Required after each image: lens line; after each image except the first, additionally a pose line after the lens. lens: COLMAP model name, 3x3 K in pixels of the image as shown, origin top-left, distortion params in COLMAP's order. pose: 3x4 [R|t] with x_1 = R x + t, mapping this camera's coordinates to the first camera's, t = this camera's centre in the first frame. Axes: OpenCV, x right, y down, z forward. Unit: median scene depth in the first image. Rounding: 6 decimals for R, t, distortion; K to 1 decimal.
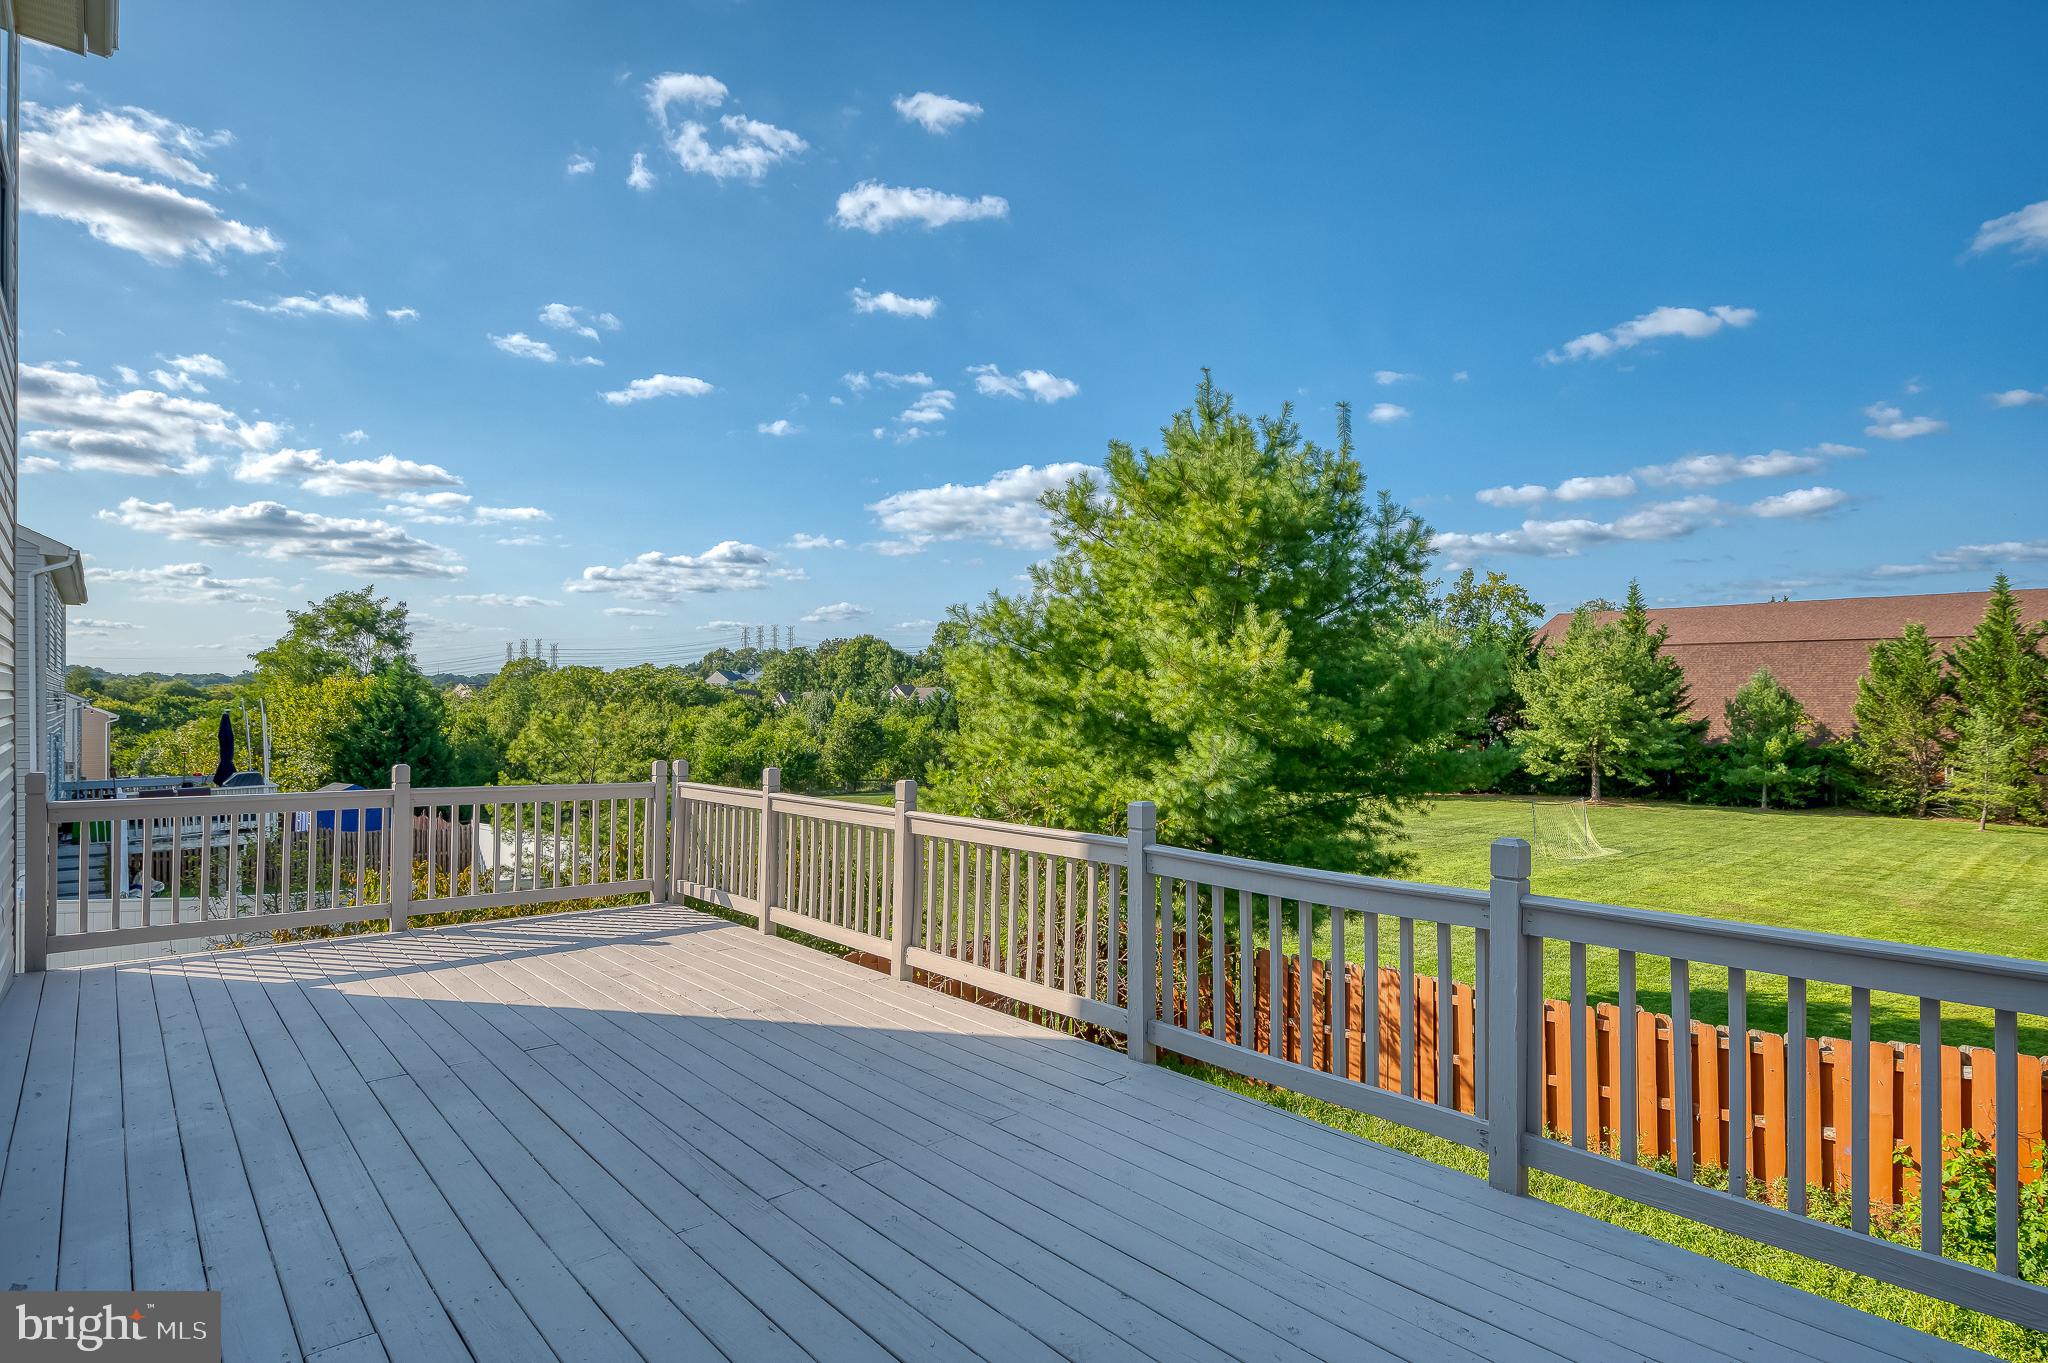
lens RADIAL K [[1014.1, 0, 1034.9], [0, 1014.1, 697.3], [0, 0, 1]] dist [-0.001897, -0.001192]
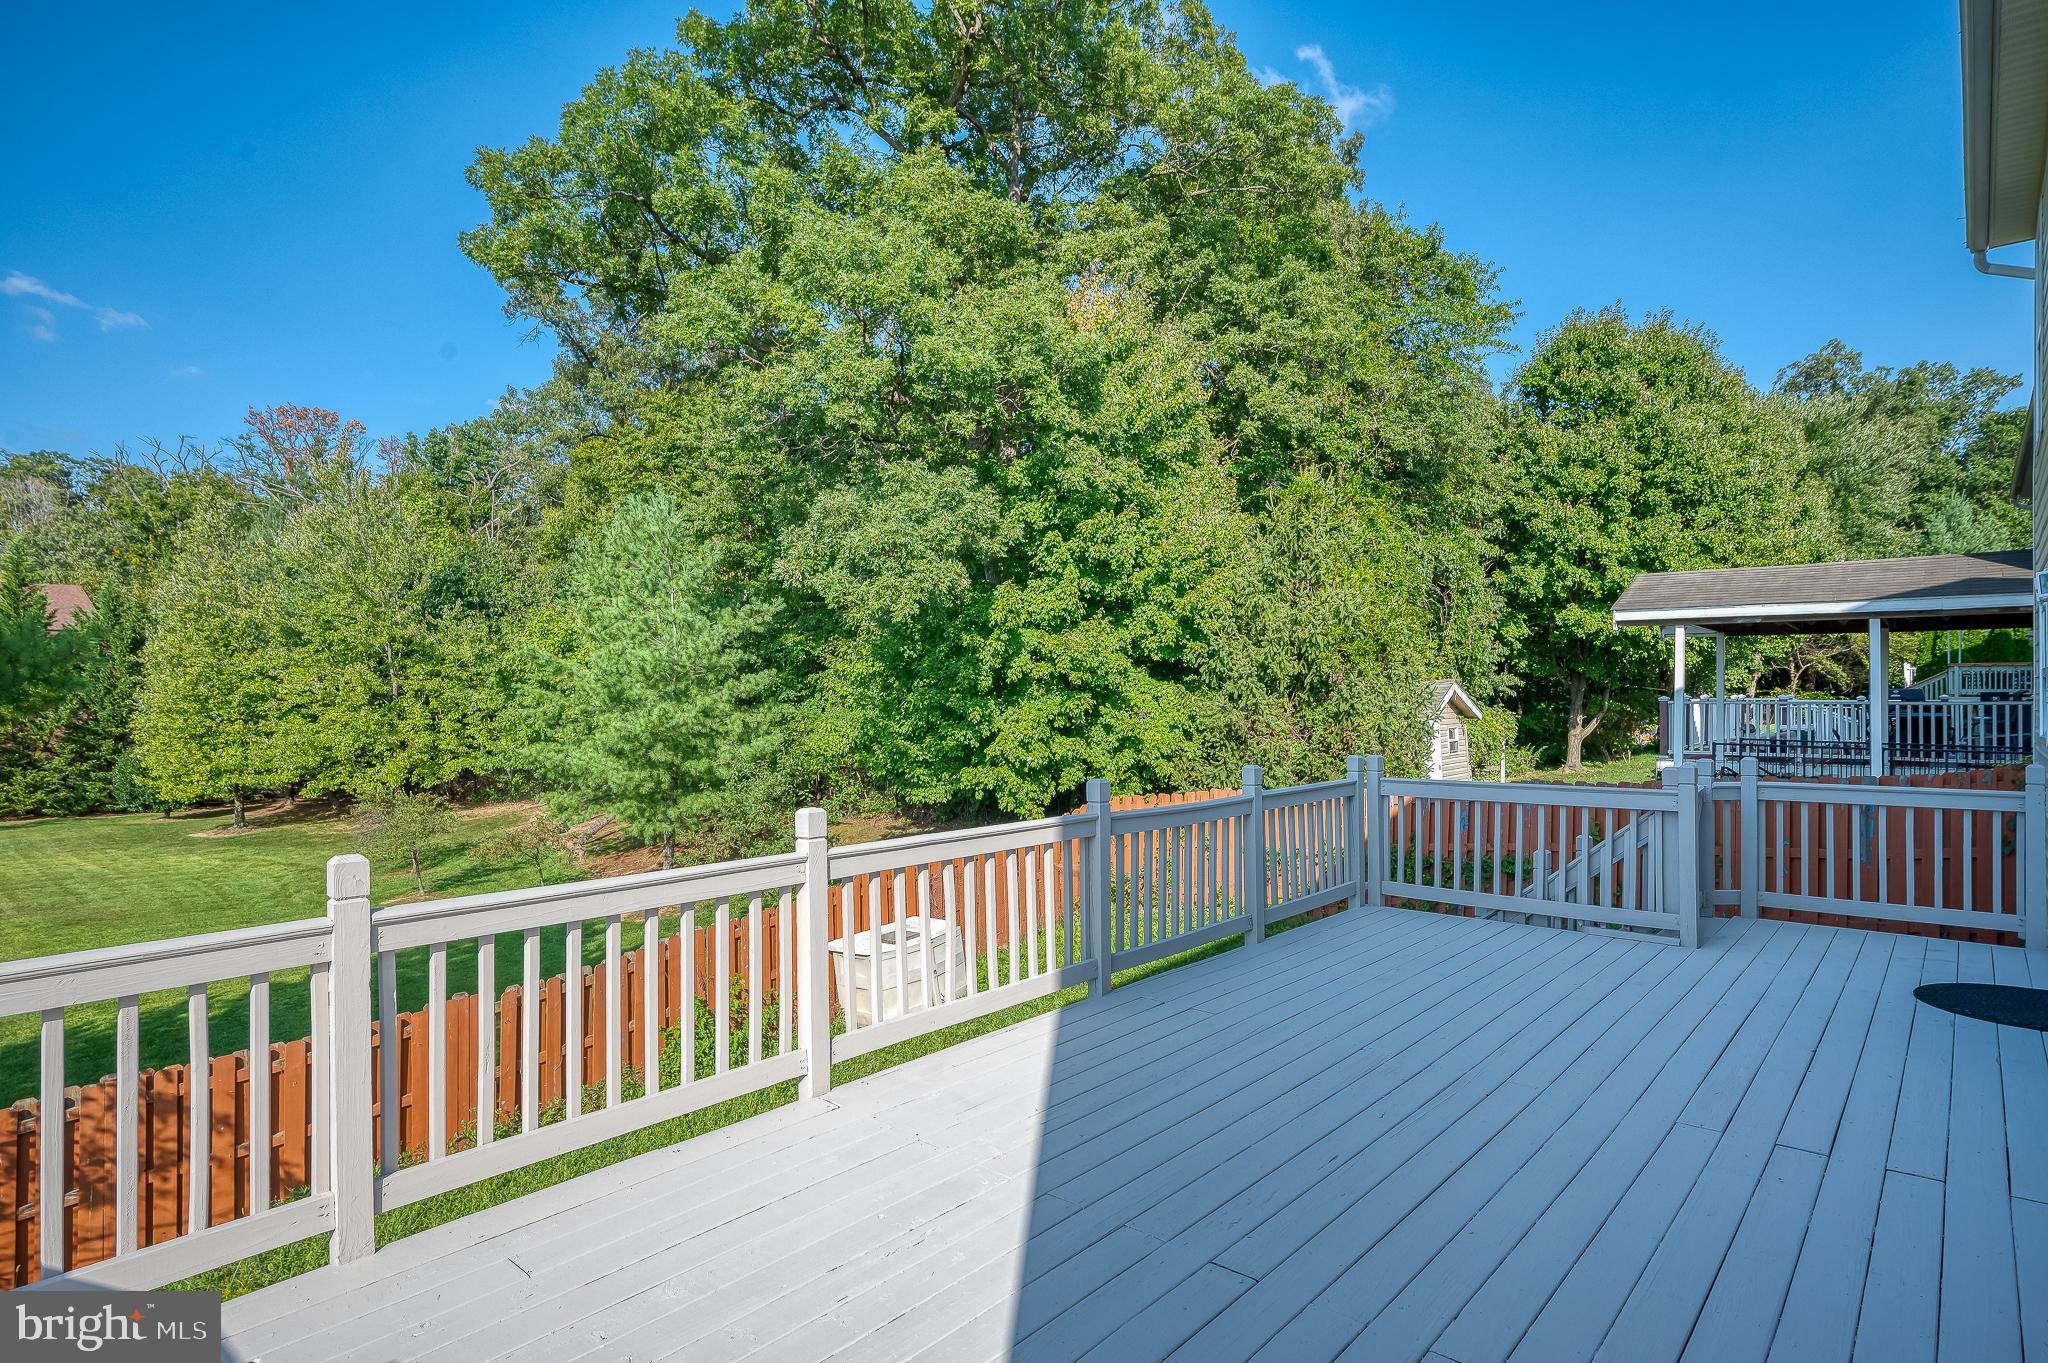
lens RADIAL K [[1014.1, 0, 1034.9], [0, 1014.1, 697.3], [0, 0, 1]] dist [-0.001897, -0.001192]
pose [[-0.081368, -0.009170, 0.996642, -0.218830], [-0.012017, 0.999894, 0.008219, -0.000741], [-0.996612, -0.011308, -0.081470, 0.236994]]
